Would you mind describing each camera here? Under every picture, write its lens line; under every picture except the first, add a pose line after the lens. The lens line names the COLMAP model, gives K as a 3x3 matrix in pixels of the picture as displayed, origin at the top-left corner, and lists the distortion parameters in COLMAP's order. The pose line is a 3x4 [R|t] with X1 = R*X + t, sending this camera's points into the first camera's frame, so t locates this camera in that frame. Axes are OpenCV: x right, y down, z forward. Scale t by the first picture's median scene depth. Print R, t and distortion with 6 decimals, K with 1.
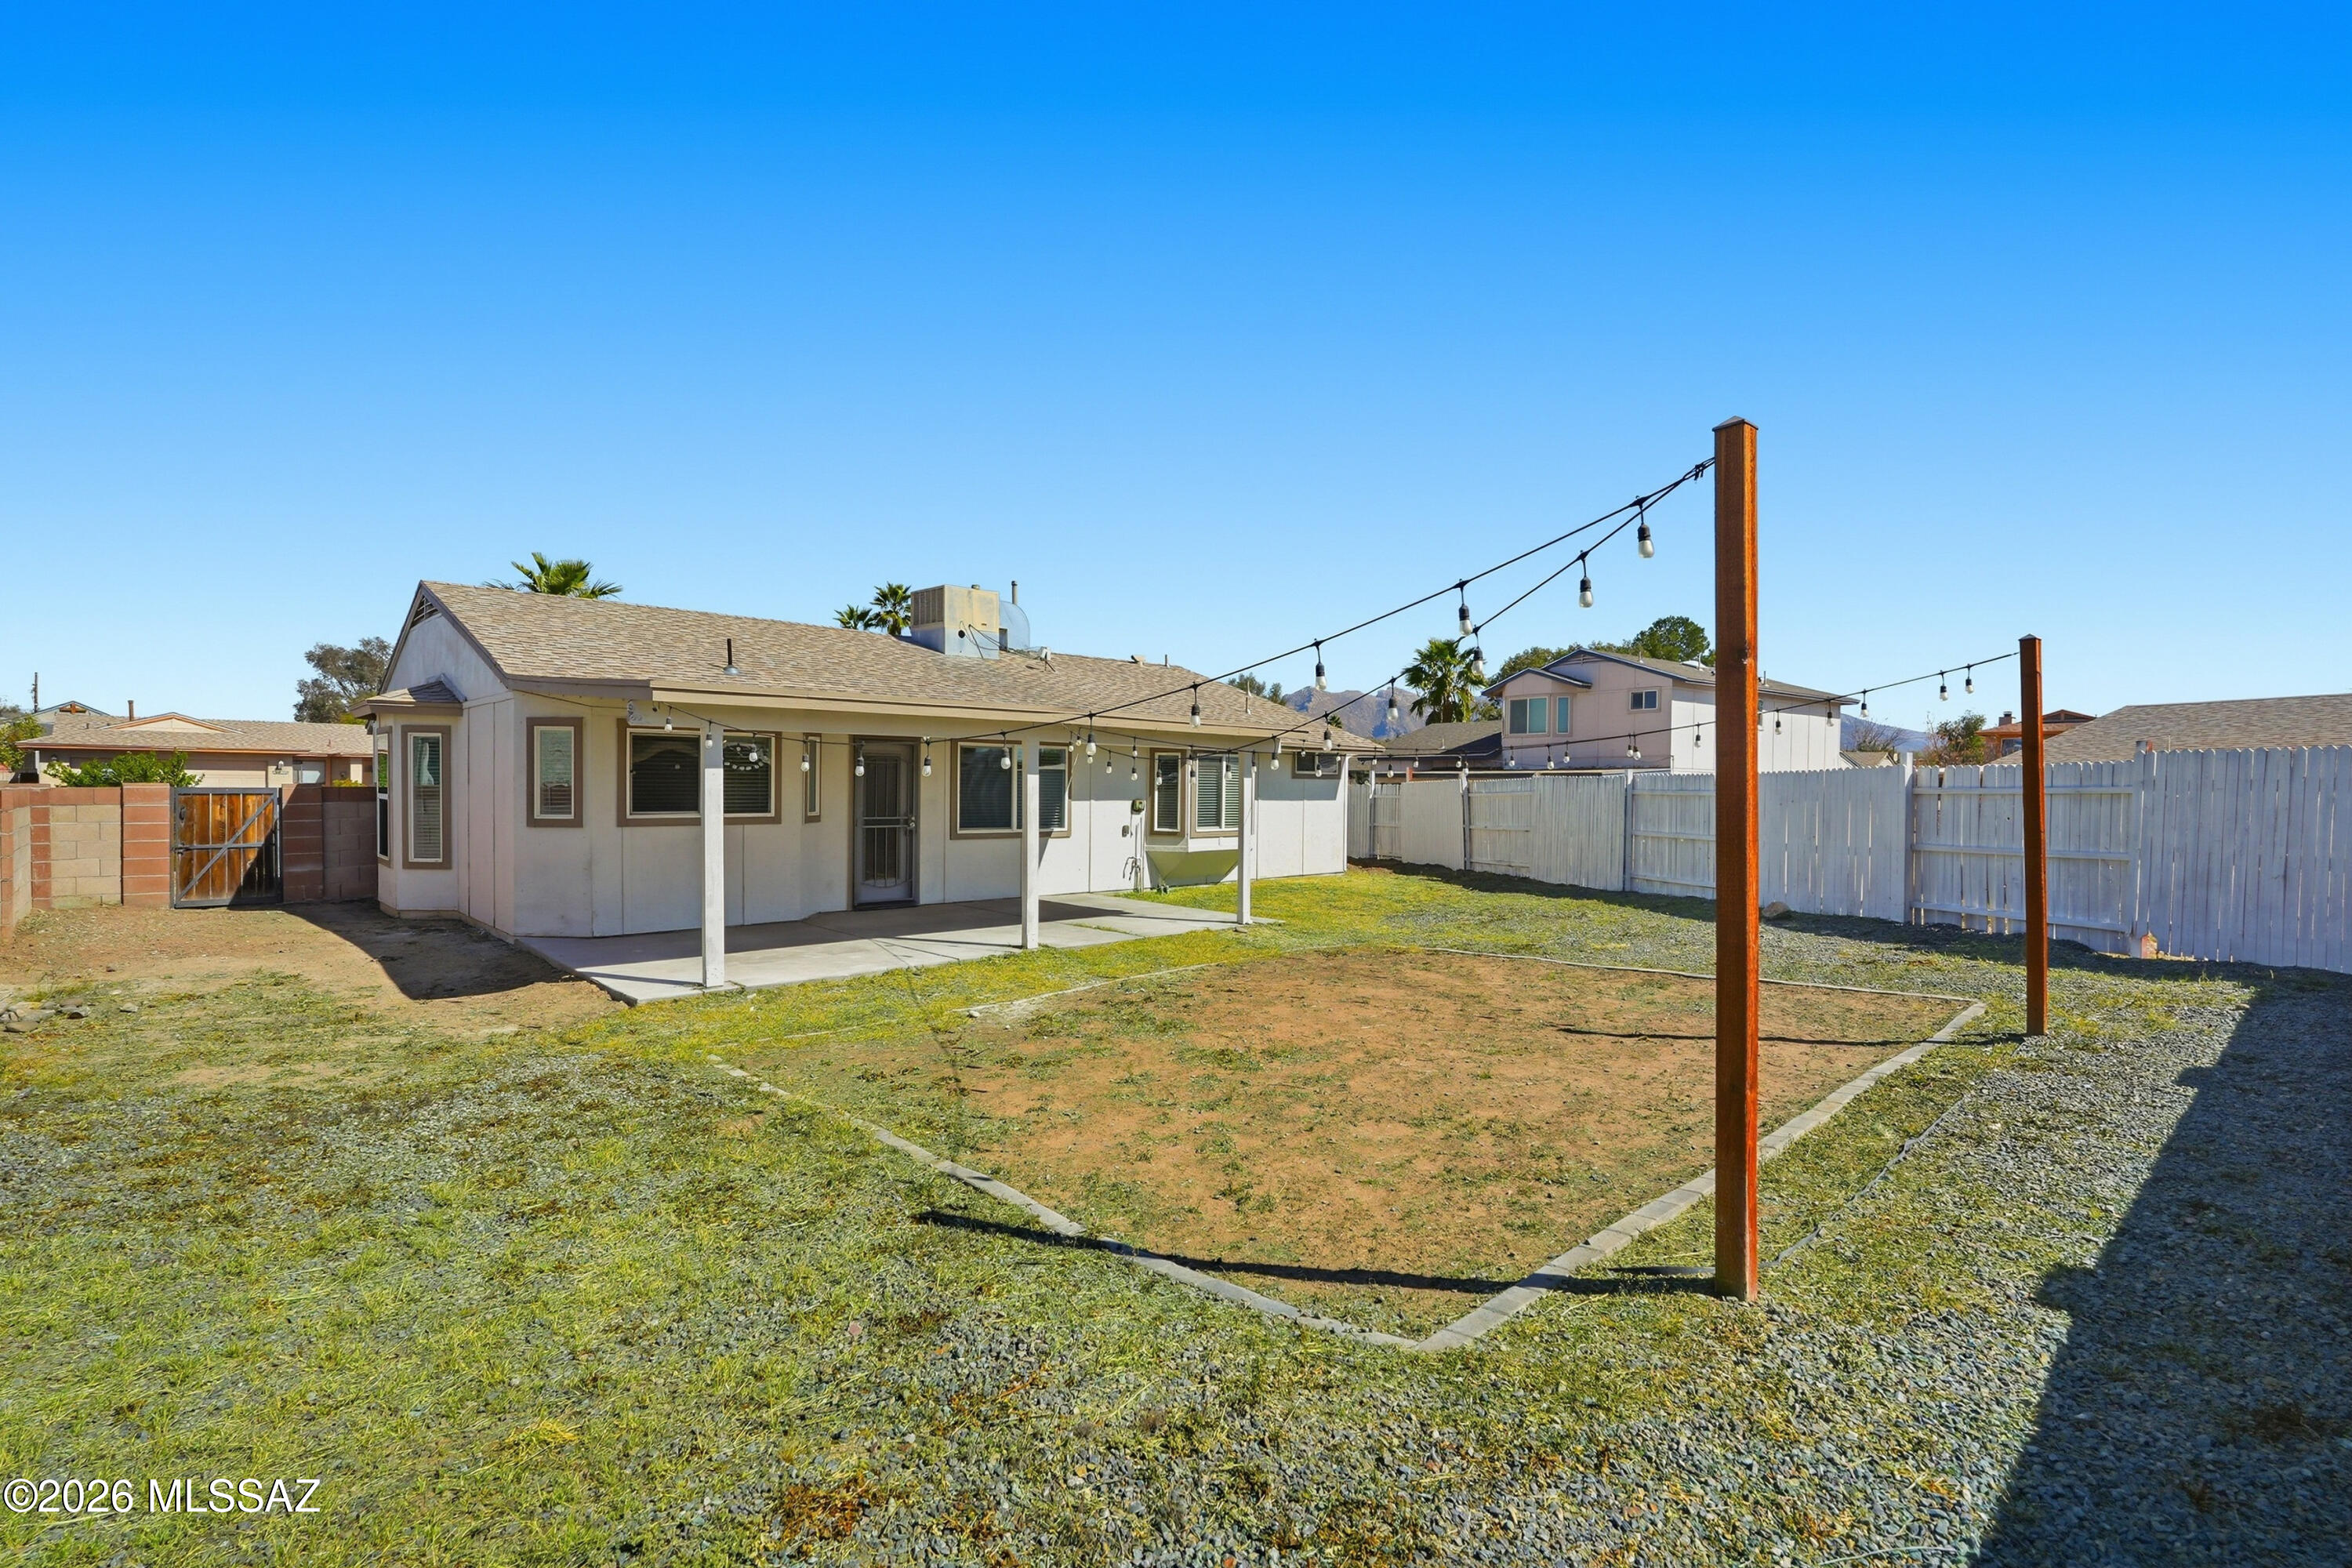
lens RADIAL K [[1085.6, 0, 1176.0], [0, 1085.6, 784.0], [0, 0, 1]] dist [0.003189, 0.001292]
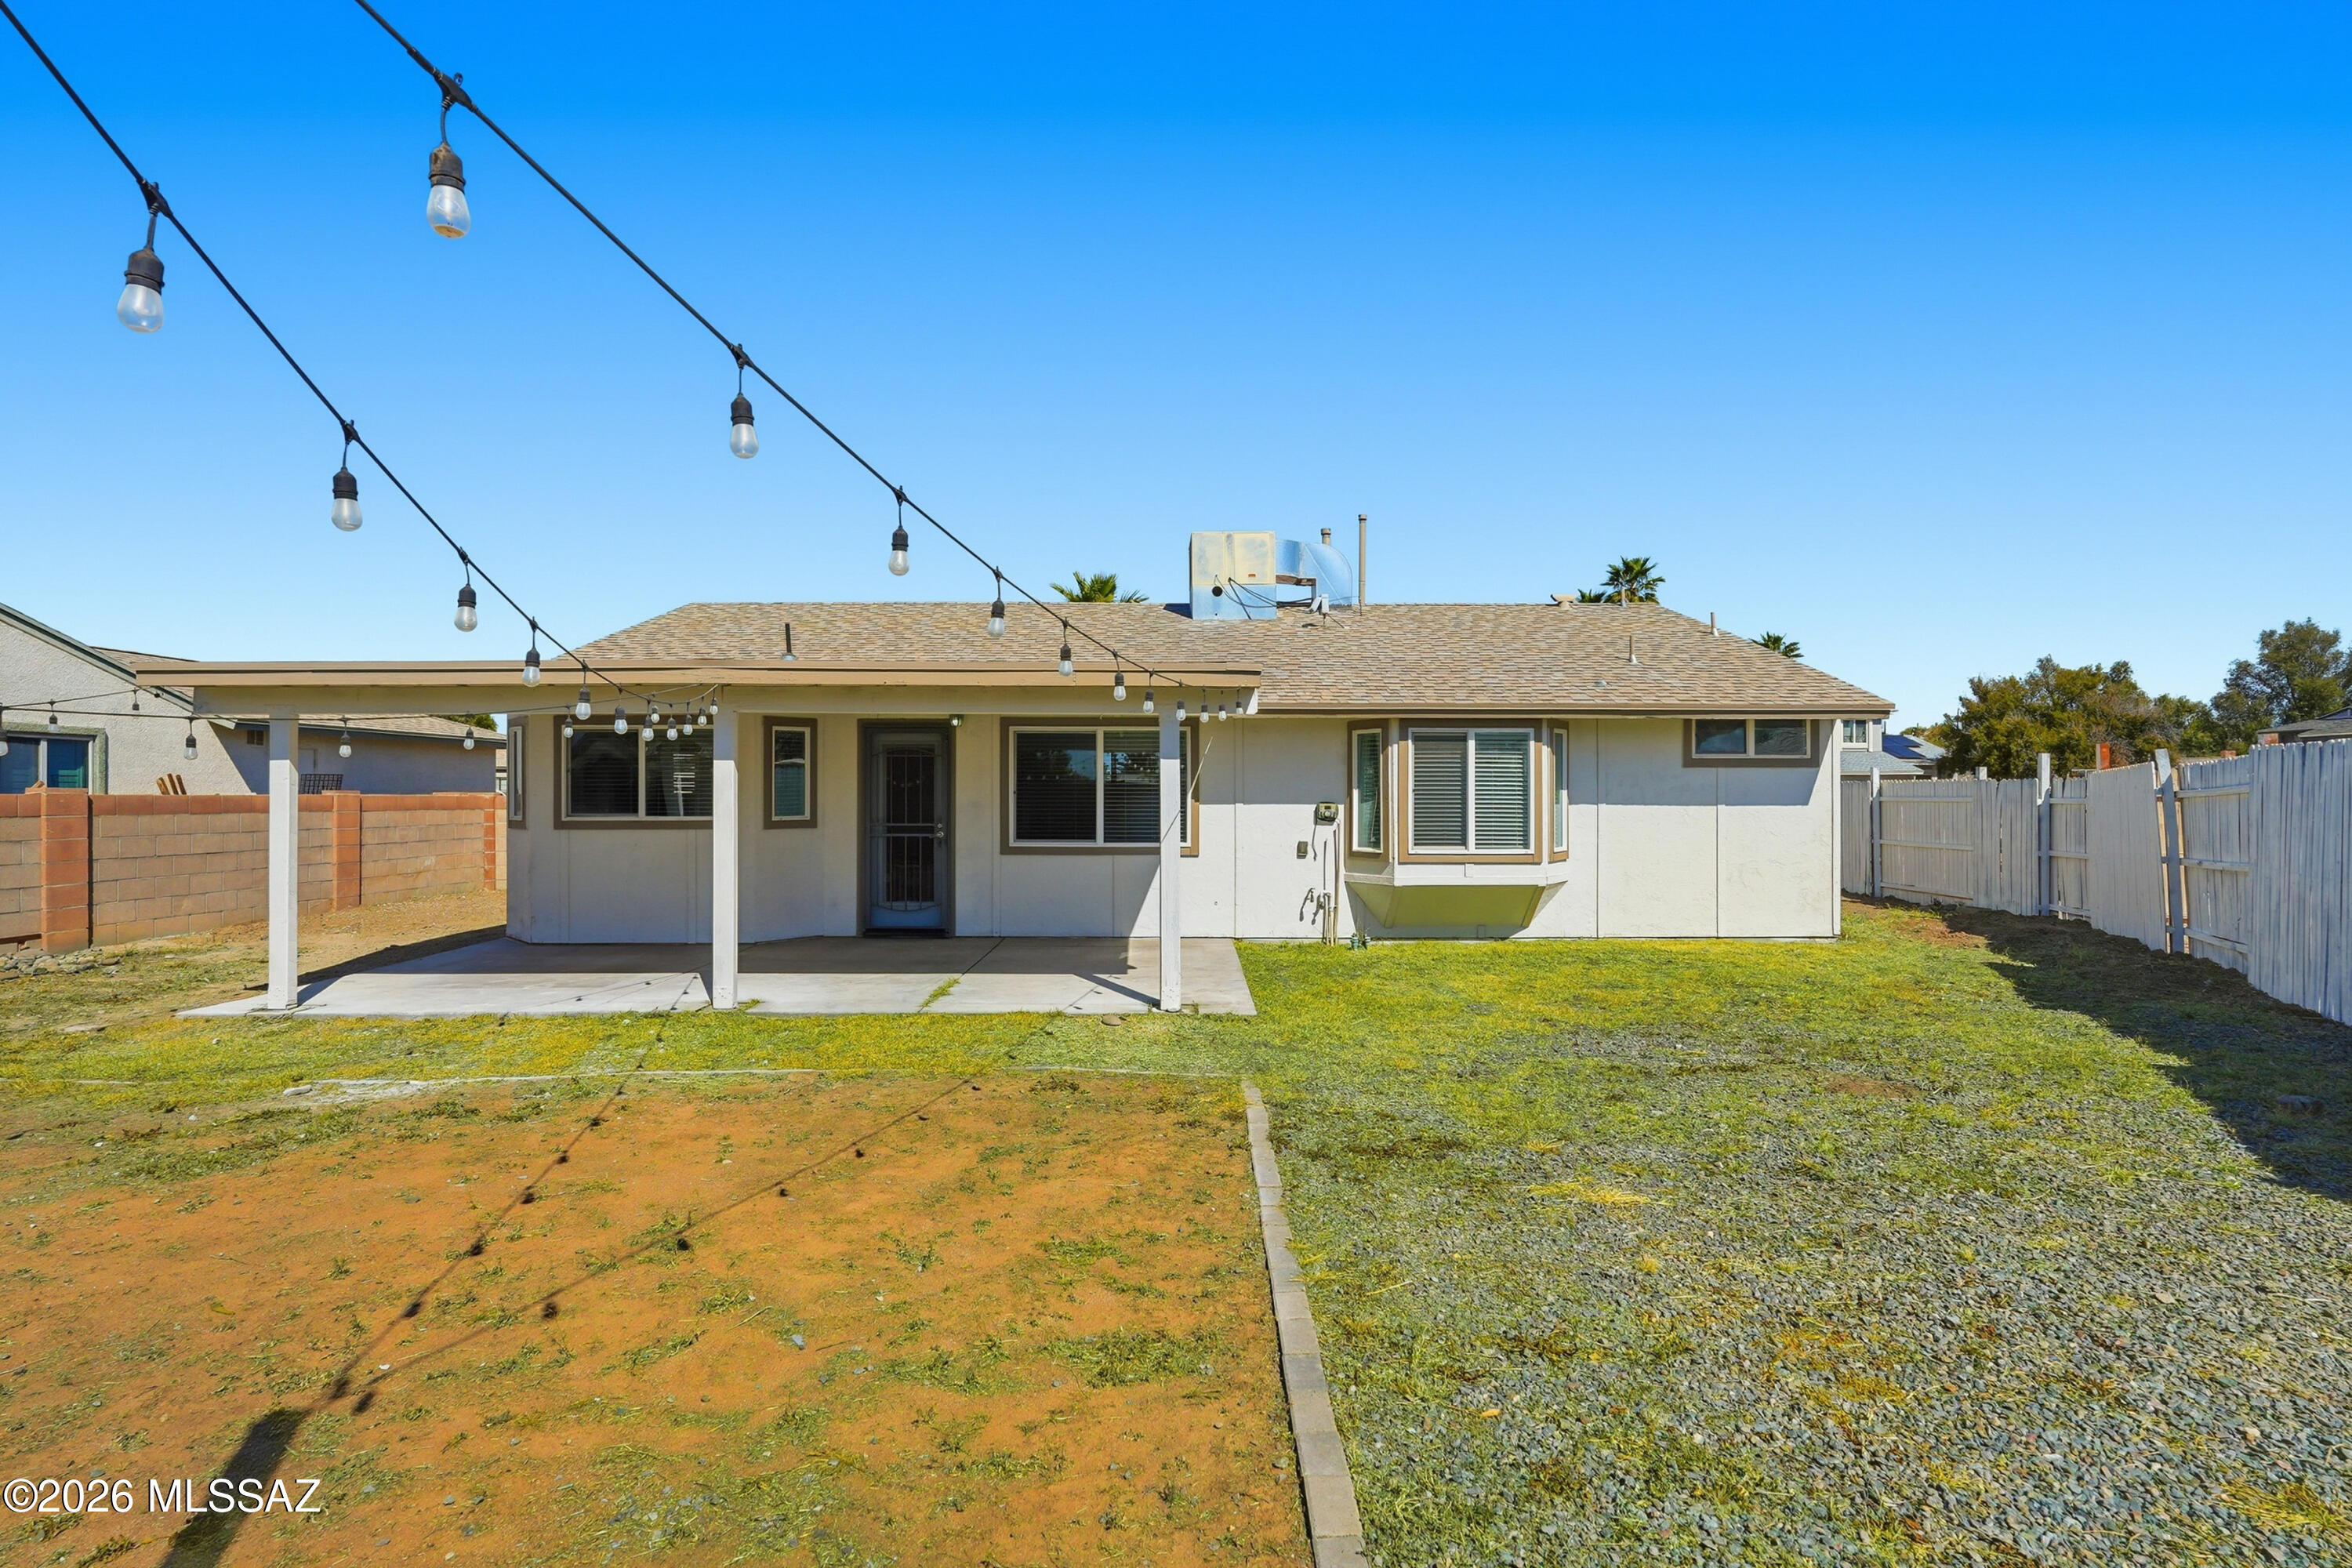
lens RADIAL K [[1150.0, 0, 1173.5], [0, 1150.0, 786.2], [0, 0, 1]] dist [-0.004147, -0.000360]
pose [[0.724841, -0.014449, -0.688765, 0.397069], [0.006866, 0.999882, -0.013751, 0.013666], [0.688882, 0.005238, 0.724855, 0.445196]]
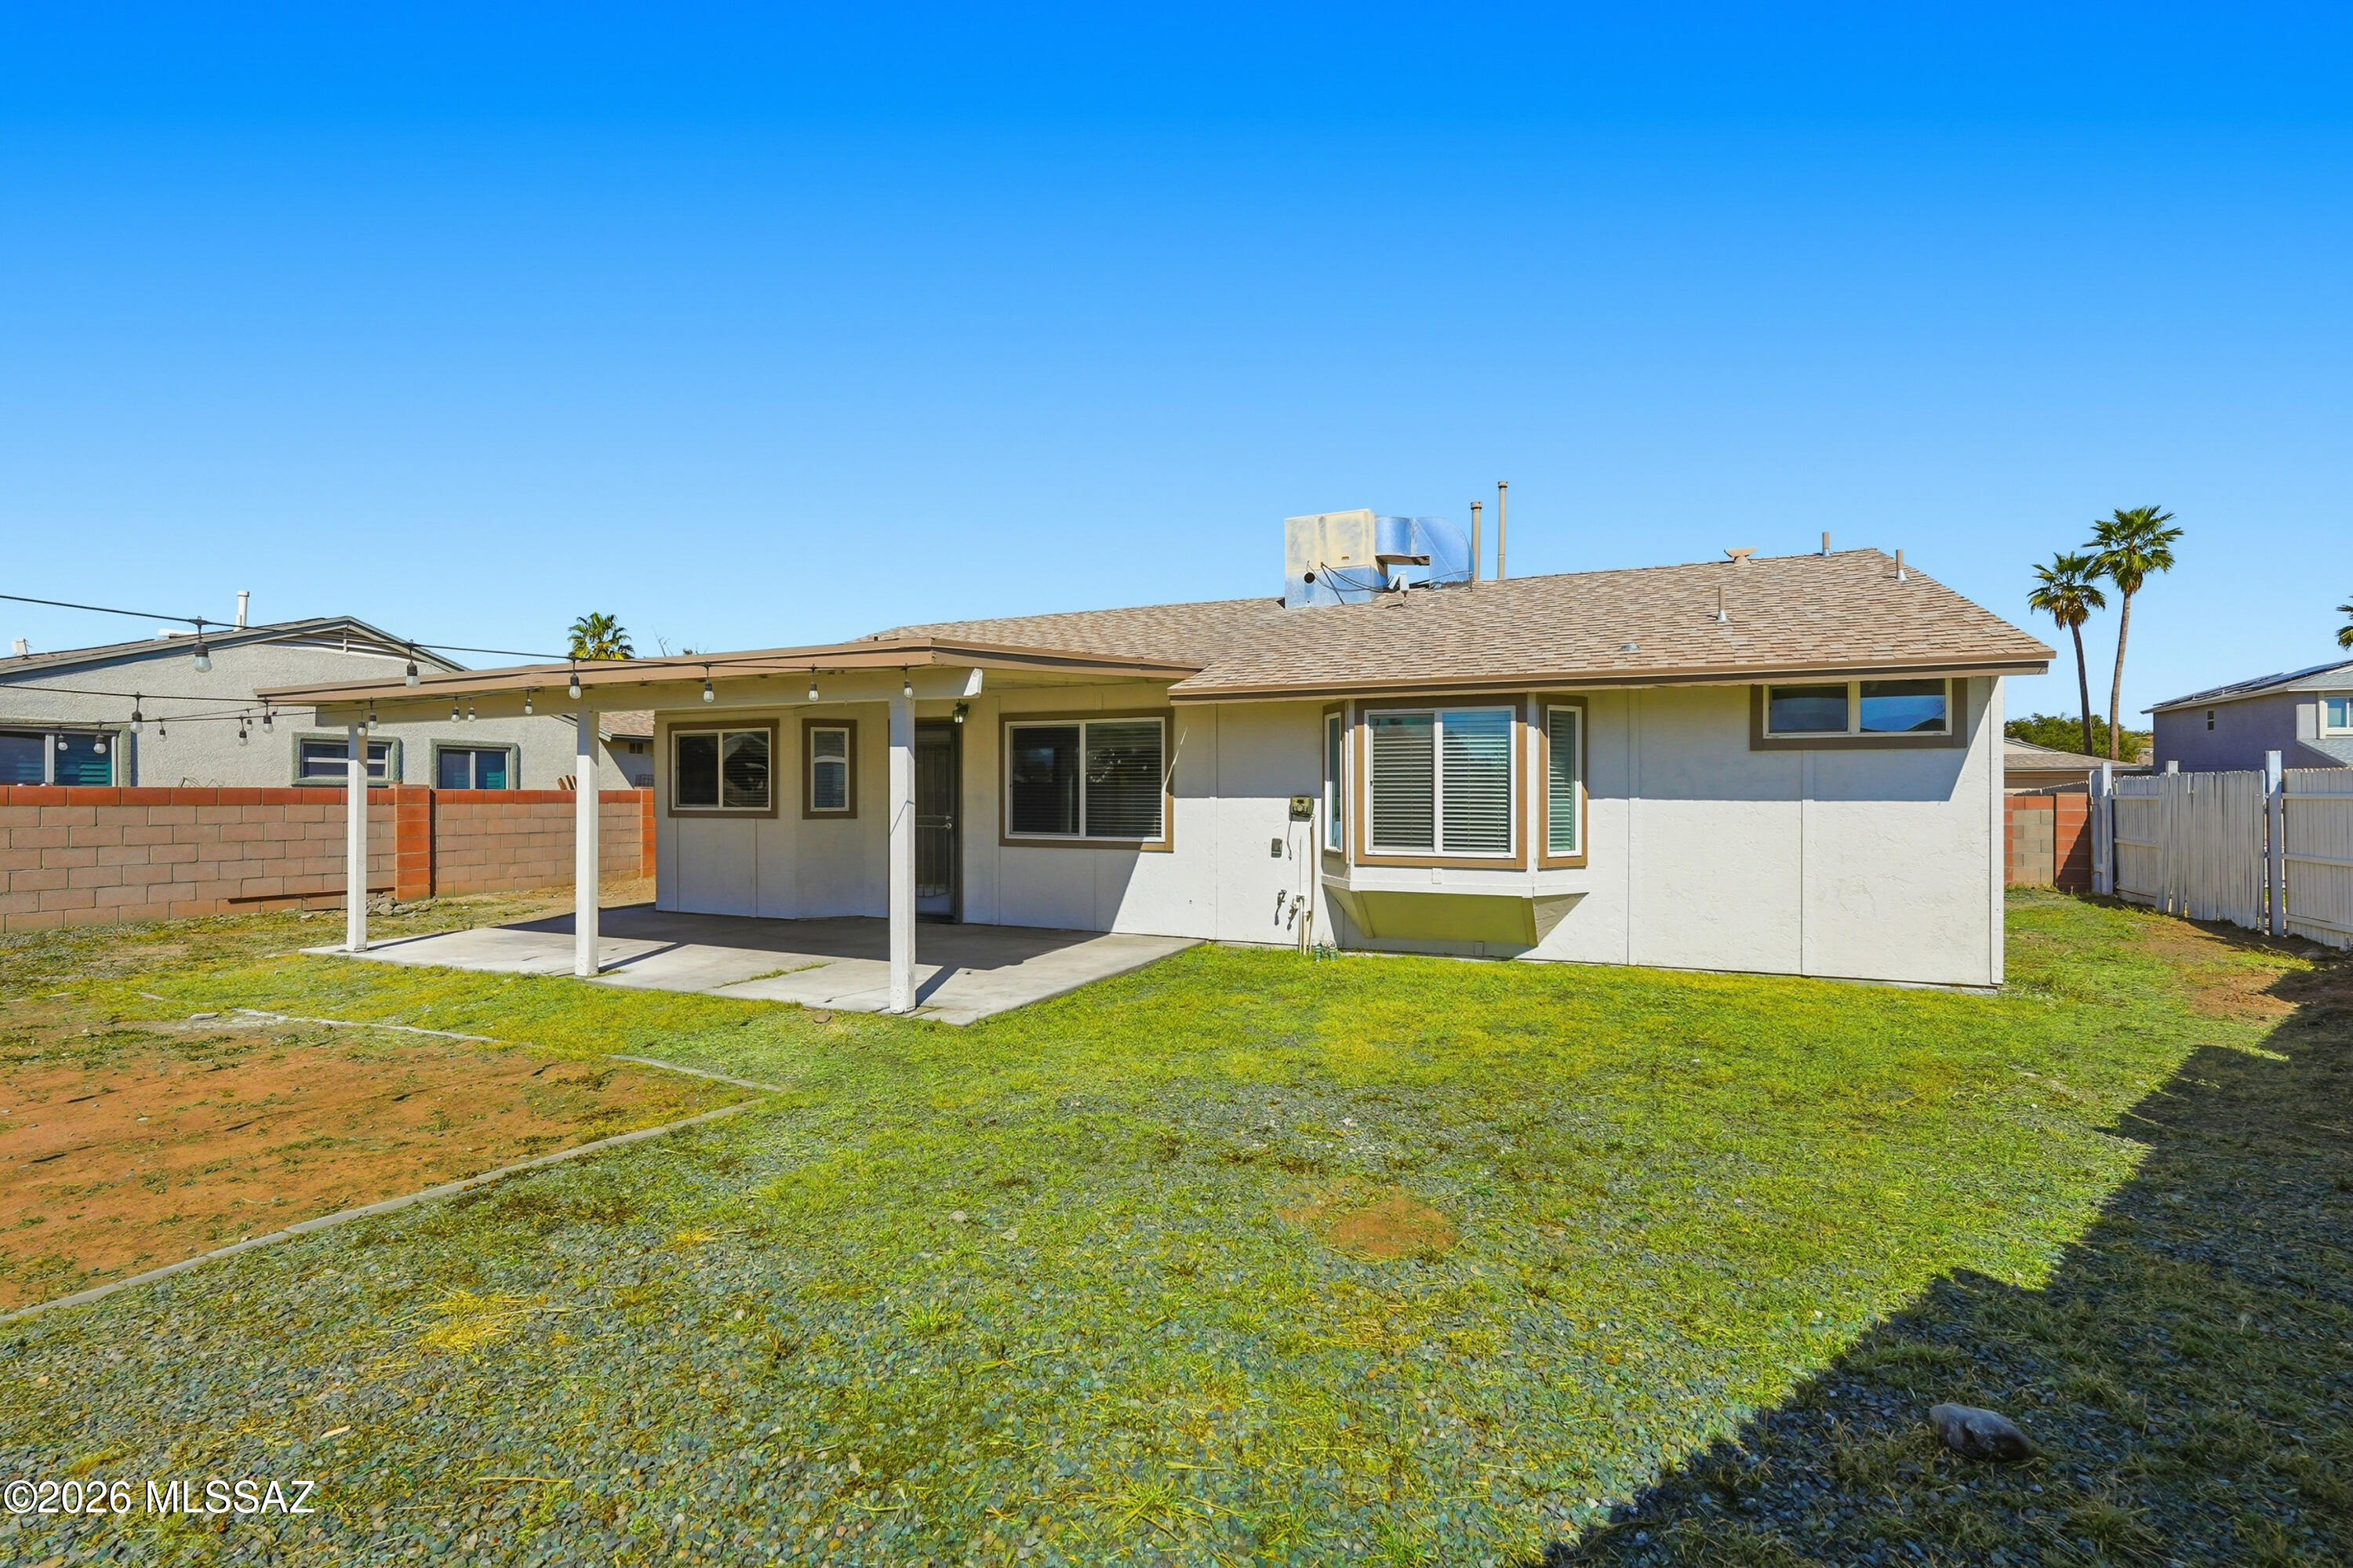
lens RADIAL K [[1034.1, 0, 1179.4], [0, 1034.1, 788.3], [0, 0, 1]] dist [-0.014209, 0.007786]
pose [[0.380095, -0.015305, -0.924821, 0.487713], [0.002467, 0.999876, -0.015534, 0.019279], [0.924944, 0.003623, 0.380086, 0.751131]]
